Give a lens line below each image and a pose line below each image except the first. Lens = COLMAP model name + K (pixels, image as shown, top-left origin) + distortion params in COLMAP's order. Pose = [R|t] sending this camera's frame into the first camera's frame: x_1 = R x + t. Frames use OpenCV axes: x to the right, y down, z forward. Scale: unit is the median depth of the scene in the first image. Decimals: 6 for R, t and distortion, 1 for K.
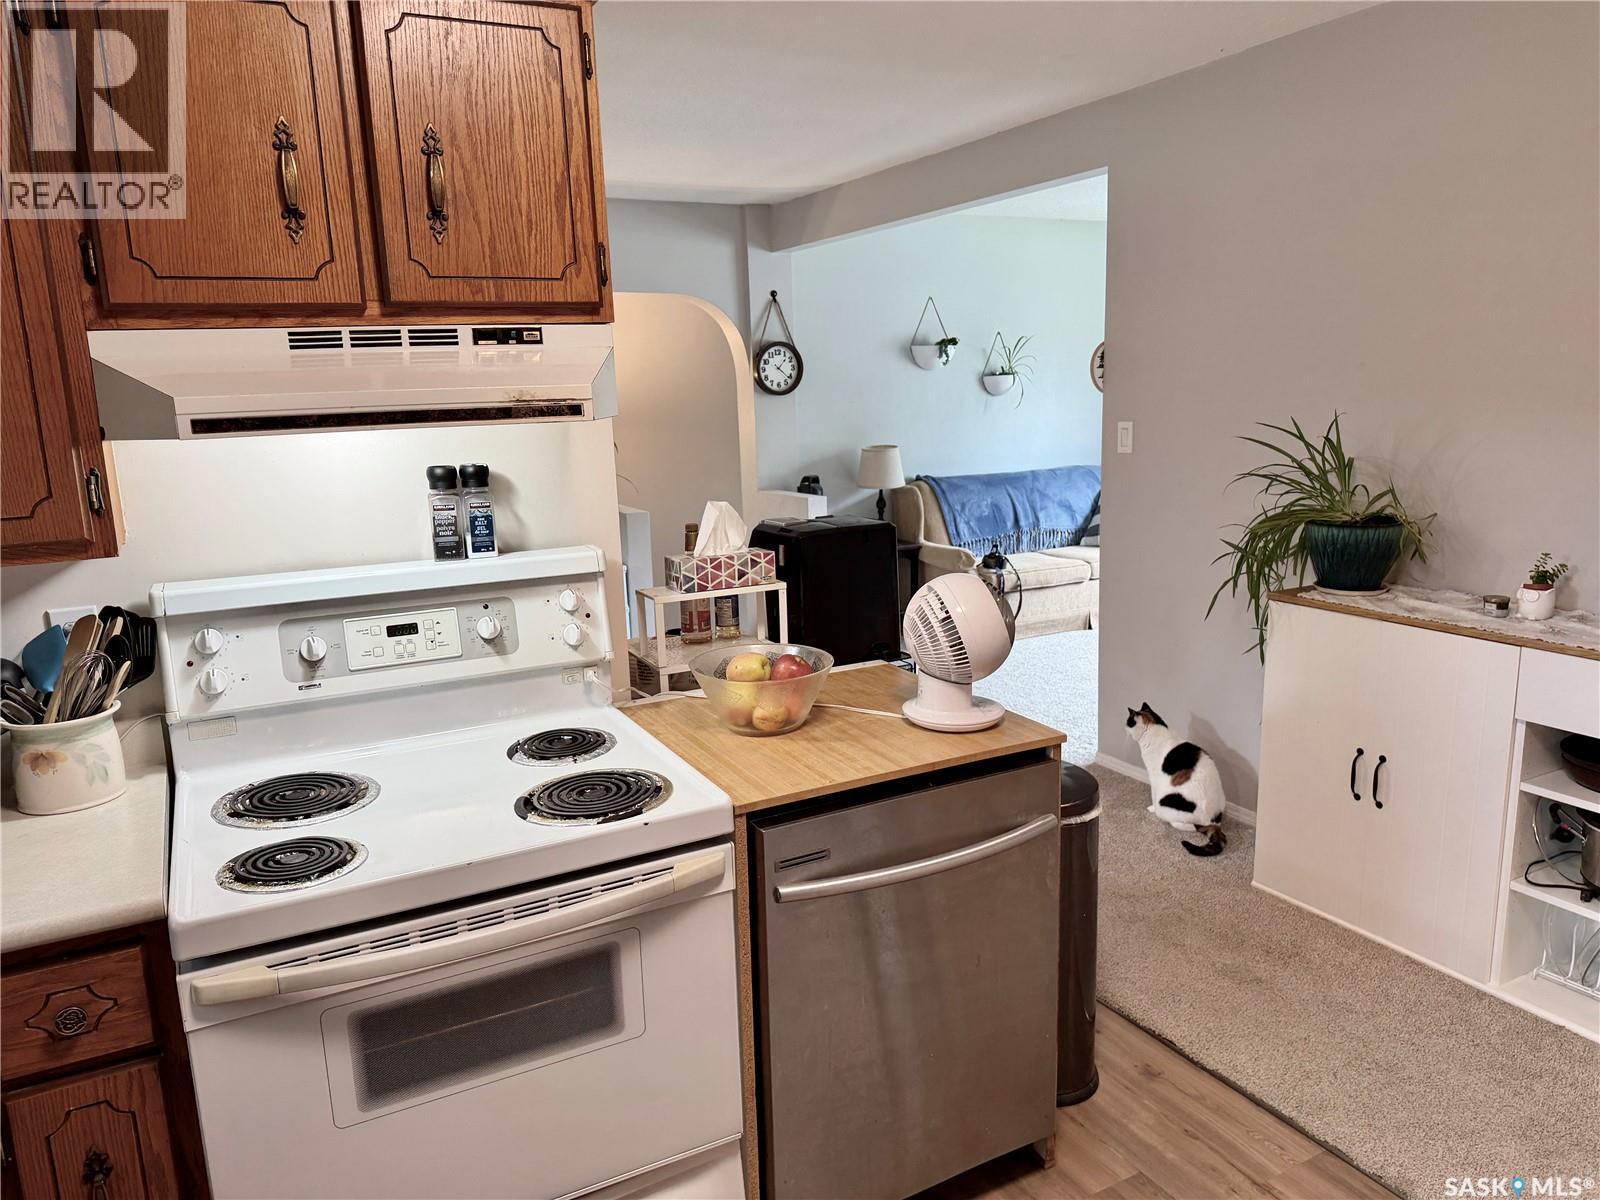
lens RADIAL K [[1107.3, 0, 795.5], [0, 1107.3, 605.2], [0, 0, 1]] dist [0.063466, -0.089649]
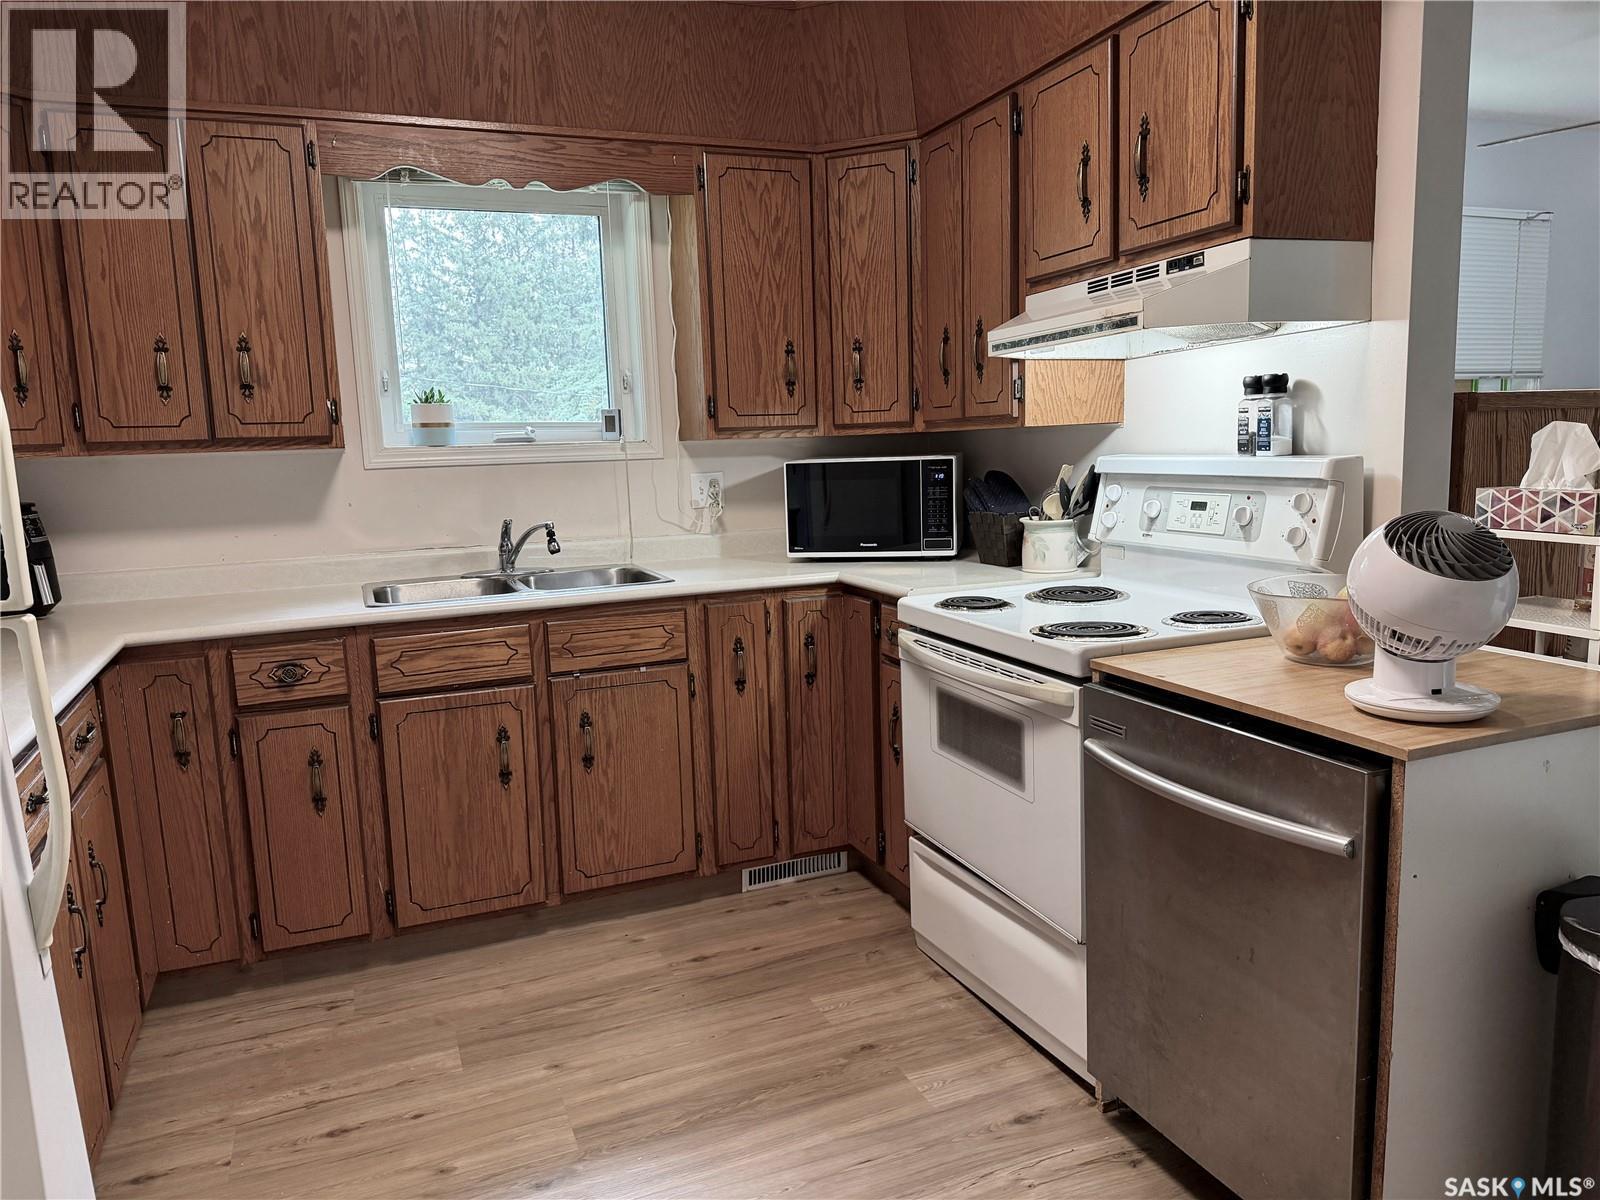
lens RADIAL K [[1107.3, 0, 789.5], [0, 1107.3, 600.6], [0, 0, 1]] dist [0.063466, -0.089649]
pose [[-0.099571, 0.182385, -0.978173, 0.989269], [-0.158051, 0.967678, 0.196516, -0.051081], [0.982398, 0.174168, -0.067527, 0.670984]]
